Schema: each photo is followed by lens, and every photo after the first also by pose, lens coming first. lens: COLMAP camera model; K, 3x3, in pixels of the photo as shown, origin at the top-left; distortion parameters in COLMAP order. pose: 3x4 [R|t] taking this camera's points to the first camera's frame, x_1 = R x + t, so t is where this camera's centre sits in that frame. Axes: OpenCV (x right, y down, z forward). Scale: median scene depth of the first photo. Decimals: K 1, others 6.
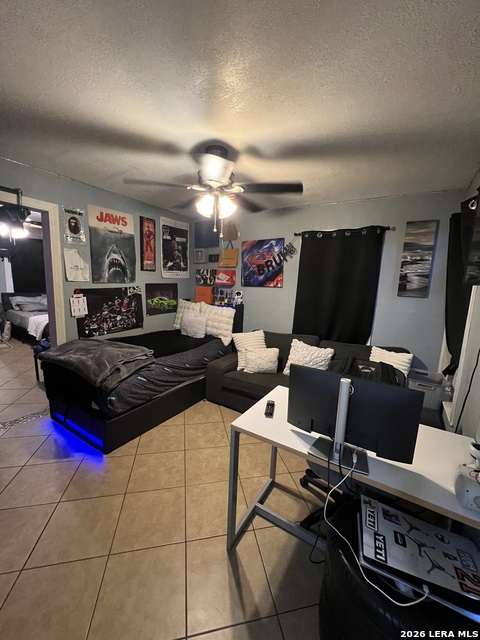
lens RADIAL K [[257.0, 0, 241.8], [0, 257.0, 320.8], [0, 0, 1]] dist [0.002640, 0.000188]
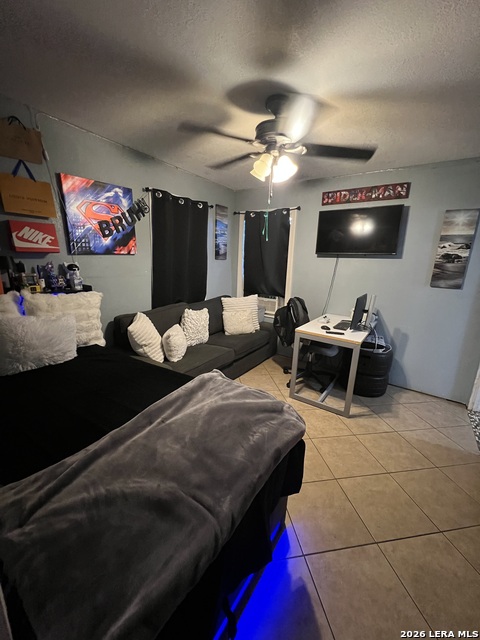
lens RADIAL K [[257.0, 0, 240.2], [0, 257.0, 320.5], [0, 0, 1]] dist [0.002640, 0.000188]
pose [[0.050333, -0.275365, 0.960021, -0.823804], [0.120603, 0.955881, 0.267854, -0.139586], [-0.991424, 0.102300, 0.081322, 0.807742]]
